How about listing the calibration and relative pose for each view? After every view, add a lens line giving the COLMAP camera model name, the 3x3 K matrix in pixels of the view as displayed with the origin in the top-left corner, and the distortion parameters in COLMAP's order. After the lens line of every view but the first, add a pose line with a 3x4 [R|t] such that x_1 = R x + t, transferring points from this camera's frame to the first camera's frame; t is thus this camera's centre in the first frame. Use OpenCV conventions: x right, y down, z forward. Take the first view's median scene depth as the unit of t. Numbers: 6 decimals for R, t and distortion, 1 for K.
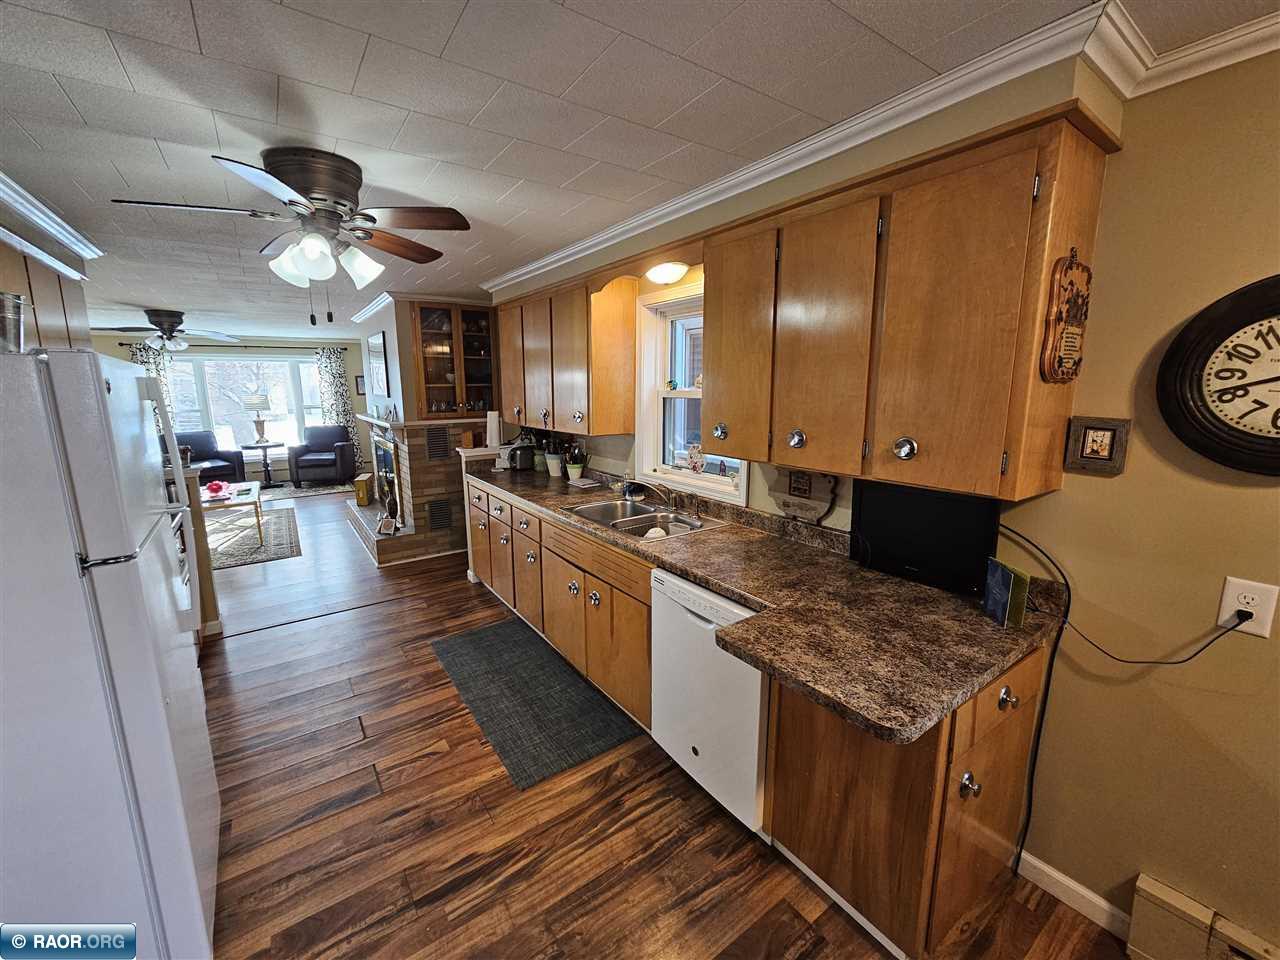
lens RADIAL K [[523.3, 0, 638.1], [0, 523.3, 478.7], [0, 0, 1]] dist [-0.001637, 0.000548]
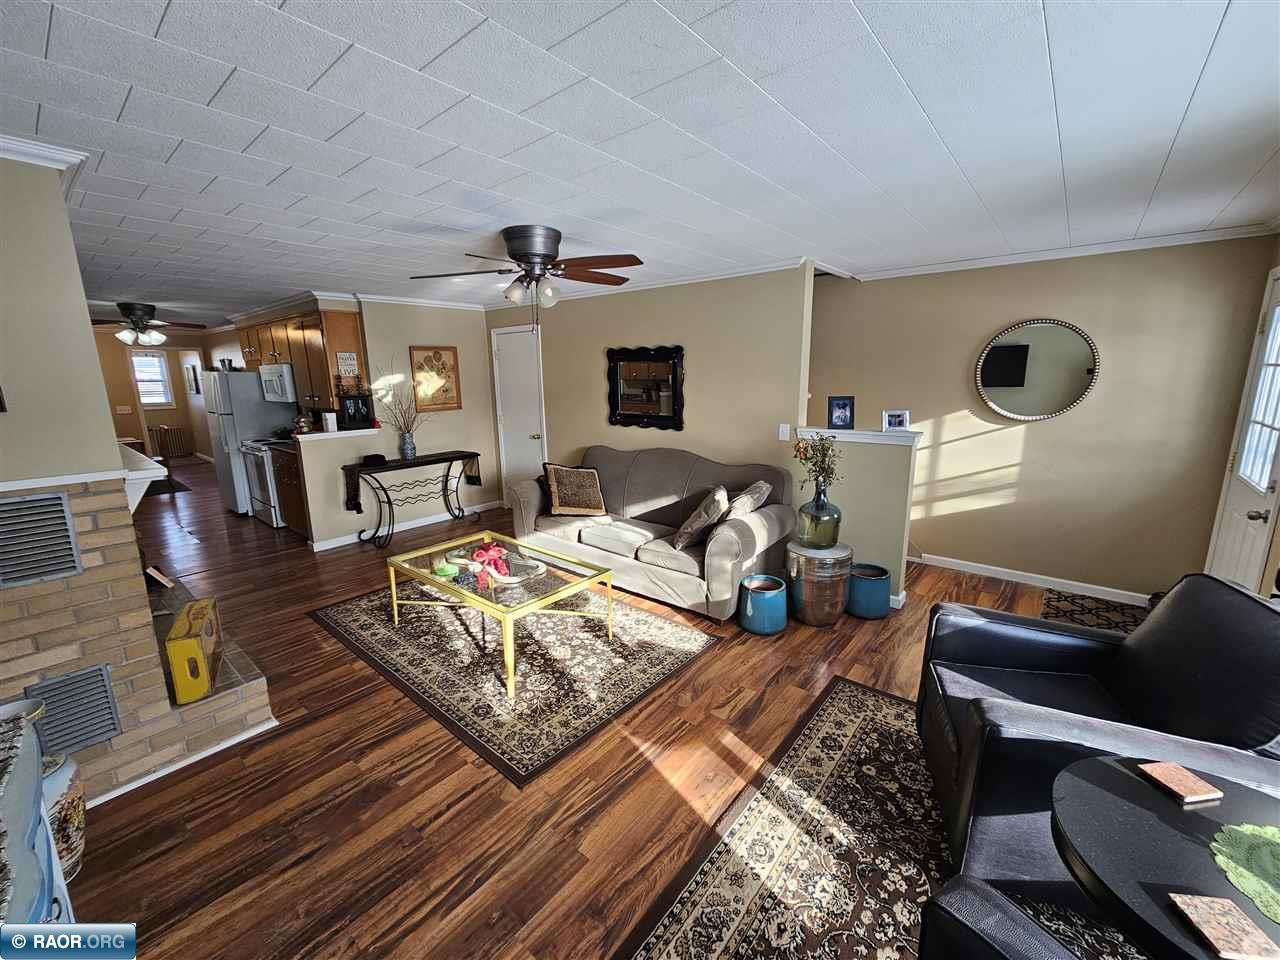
lens RADIAL K [[523.3, 0, 637.4], [0, 523.3, 482.0], [0, 0, 1]] dist [-0.001637, 0.000548]
pose [[-0.967114, 0.073779, -0.243409, -1.100362], [-0.024254, 0.925891, 0.377012, -0.365583], [0.253186, 0.370517, -0.893652, 2.023152]]
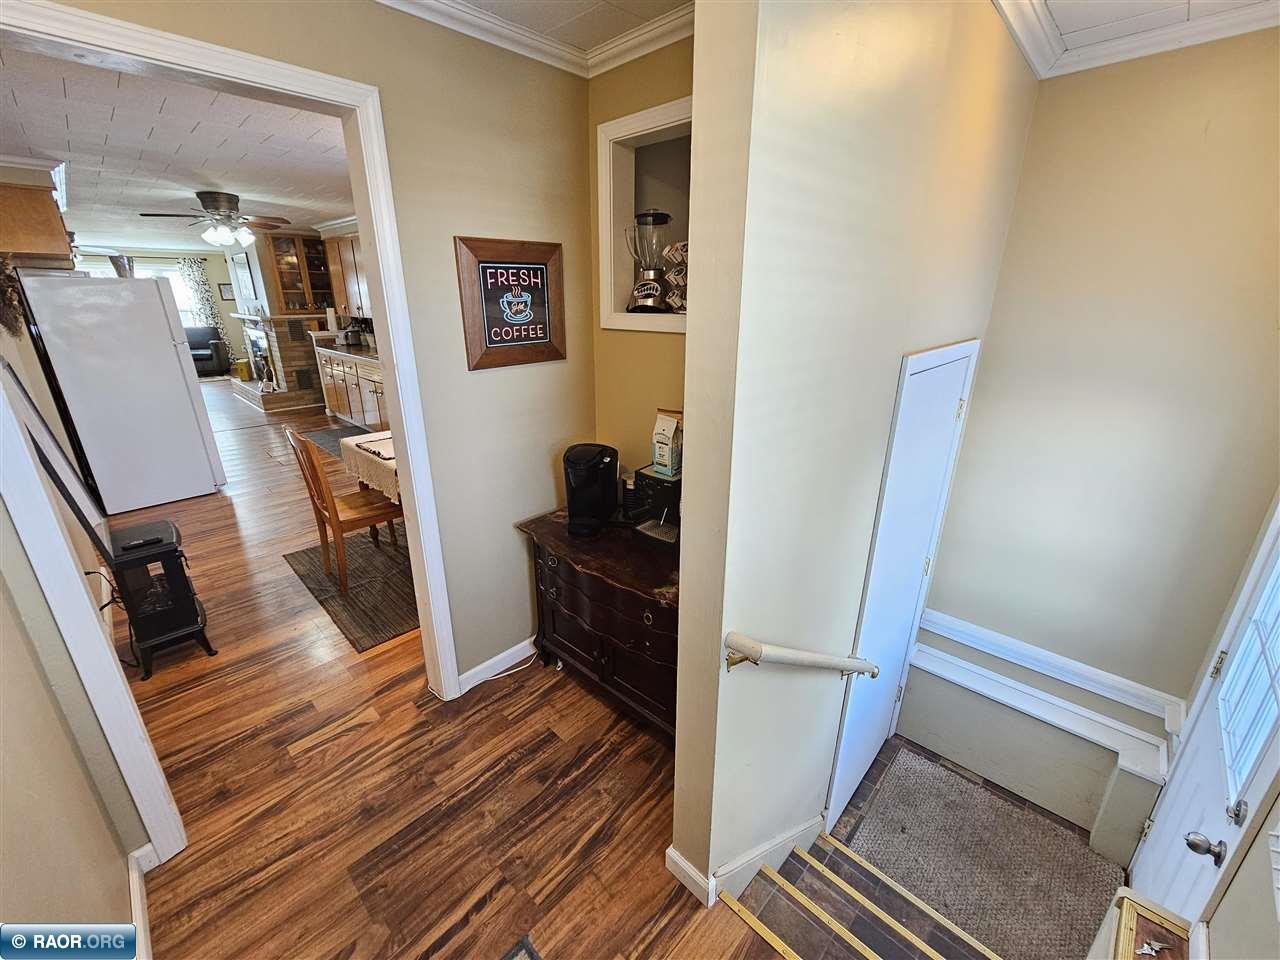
lens RADIAL K [[523.3, 0, 638.0], [0, 523.3, 478.3], [0, 0, 1]] dist [-0.001637, 0.000548]
pose [[0.983426, -0.051989, 0.173697, 0.350625], [0.024158, 0.987039, 0.158654, 0.157367], [-0.179694, -0.151828, 0.971935, -0.824272]]
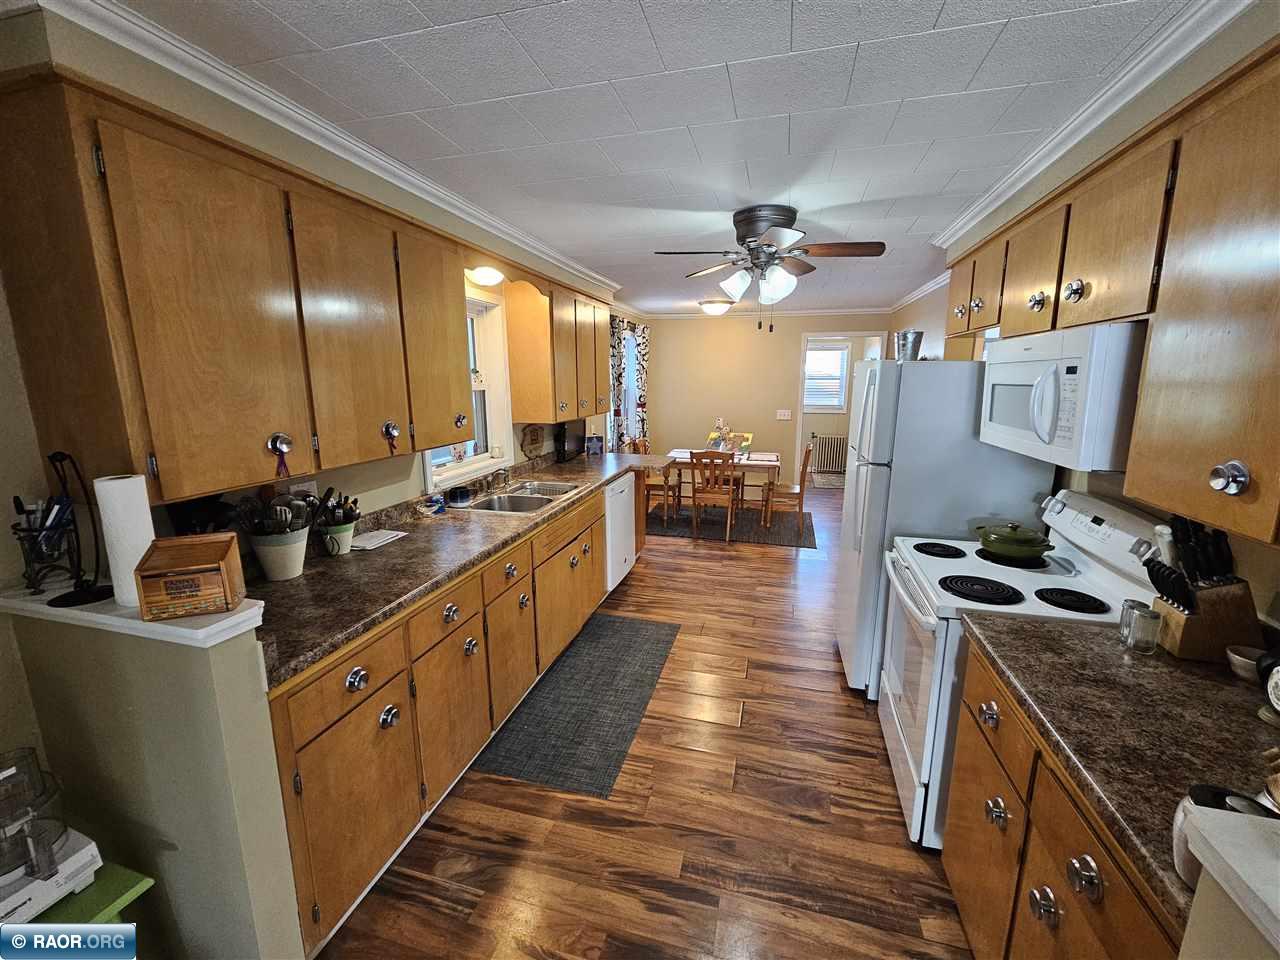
lens RADIAL K [[523.3, 0, 637.6], [0, 523.3, 477.9], [0, 0, 1]] dist [-0.001637, 0.000548]
pose [[-0.637672, -0.138479, 0.757759, -0.656812], [0.146676, 0.943883, 0.295924, -0.171213], [-0.756215, 0.299847, -0.581576, 0.956838]]
